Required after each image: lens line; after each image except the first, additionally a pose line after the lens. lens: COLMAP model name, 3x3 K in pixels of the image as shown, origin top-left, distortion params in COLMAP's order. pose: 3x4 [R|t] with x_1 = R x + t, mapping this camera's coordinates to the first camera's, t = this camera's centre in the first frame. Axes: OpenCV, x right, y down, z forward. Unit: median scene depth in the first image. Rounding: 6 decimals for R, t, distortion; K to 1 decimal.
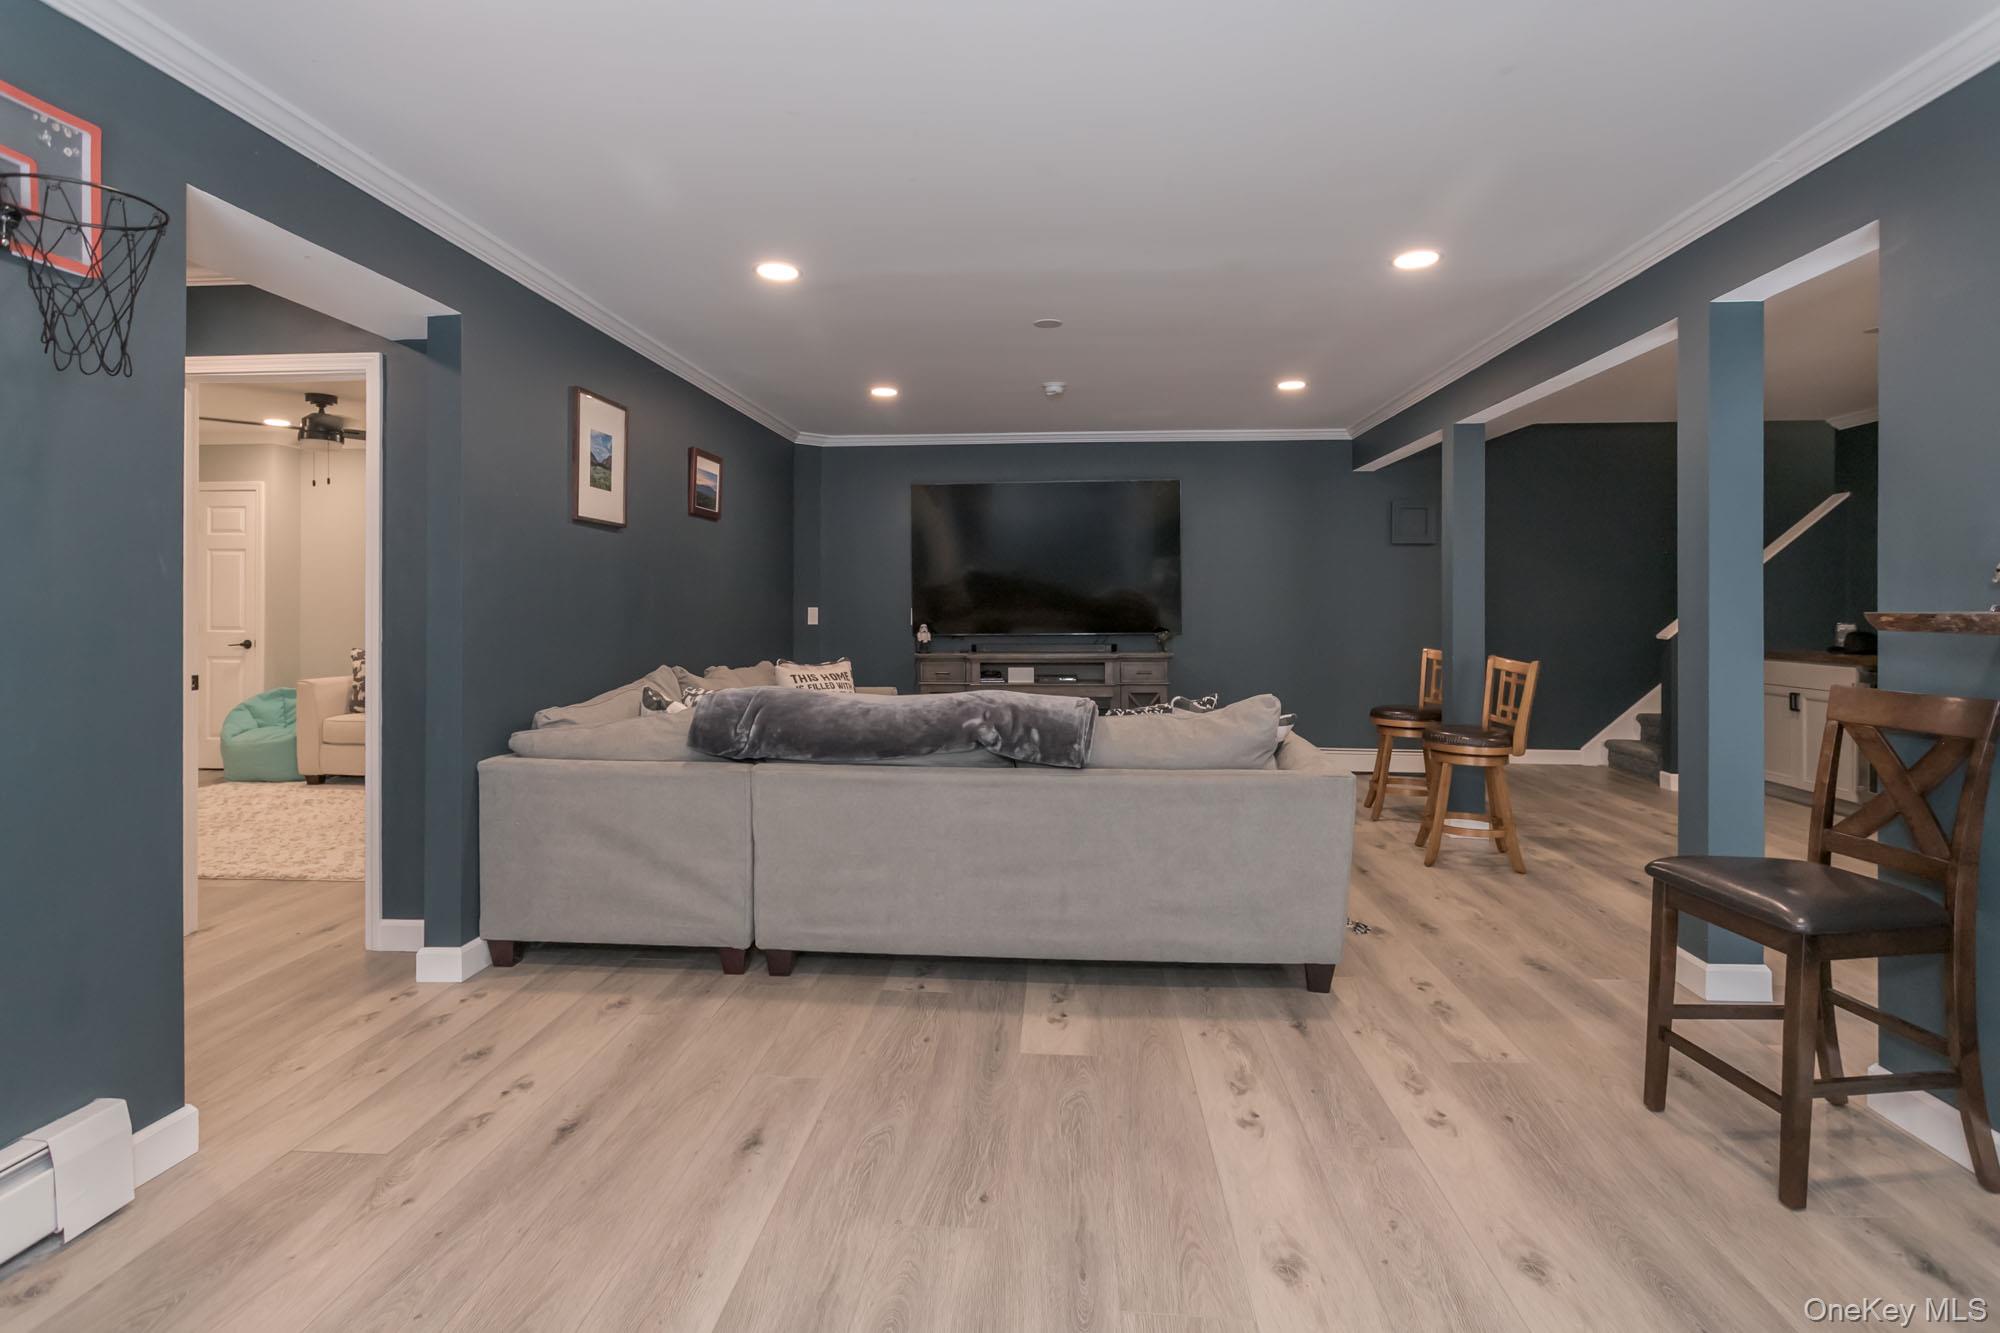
lens RADIAL K [[978.5, 0, 992.1], [0, 978.5, 605.4], [0, 0, 1]] dist [-0.010596, 0.003814]
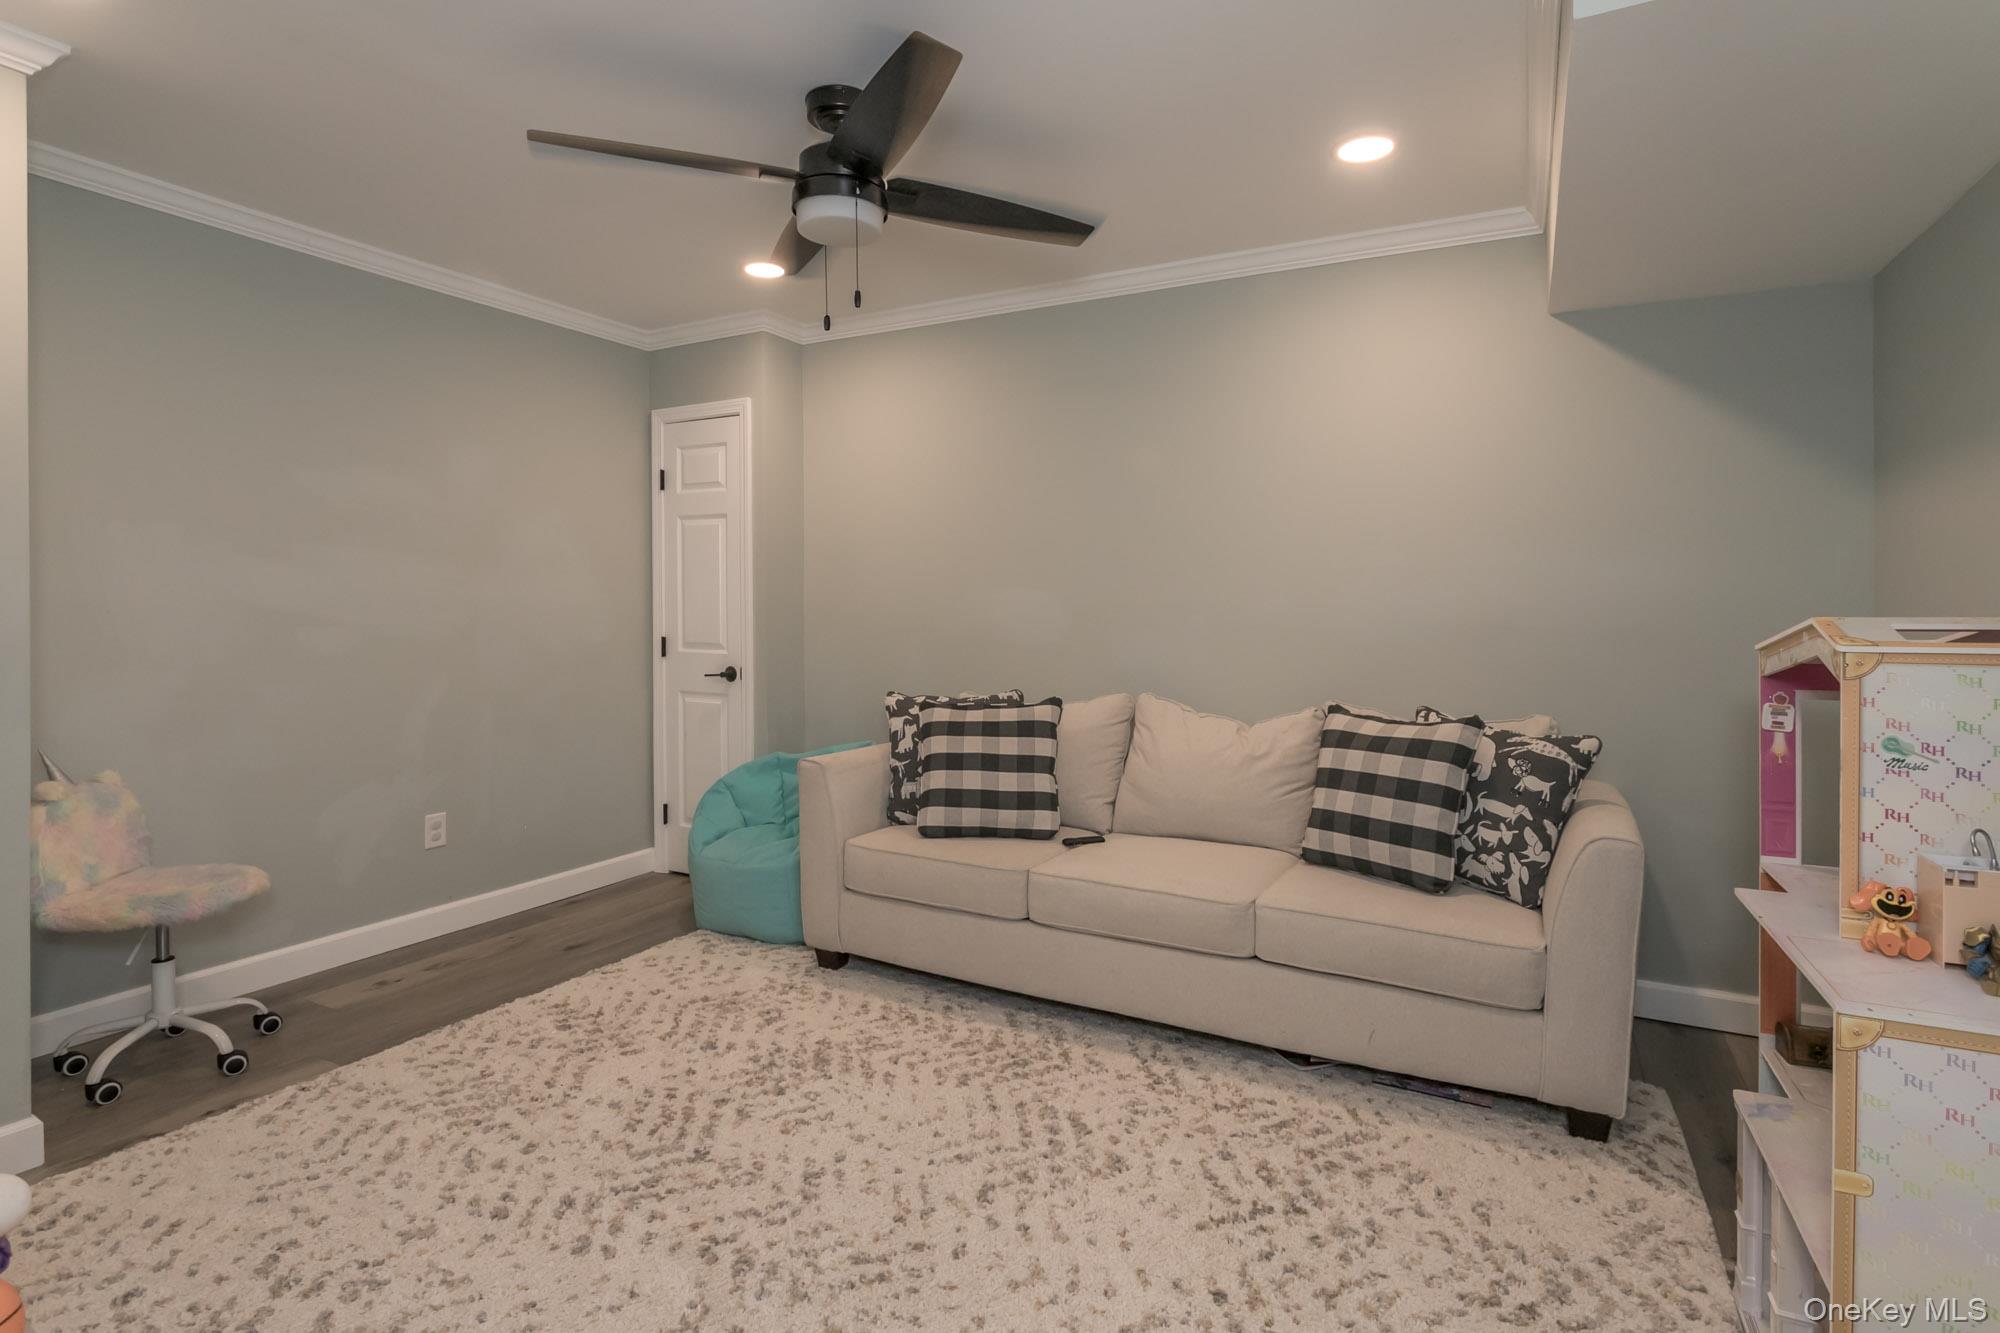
lens RADIAL K [[978.5, 0, 1000.1], [0, 978.5, 666.5], [0, 0, 1]] dist [-0.010596, 0.003814]
pose [[0.912060, 0.026573, -0.409195, -0.376993], [-0.000277, 0.997938, 0.064189, -0.003158], [0.410057, -0.058431, 0.910186, 0.533868]]
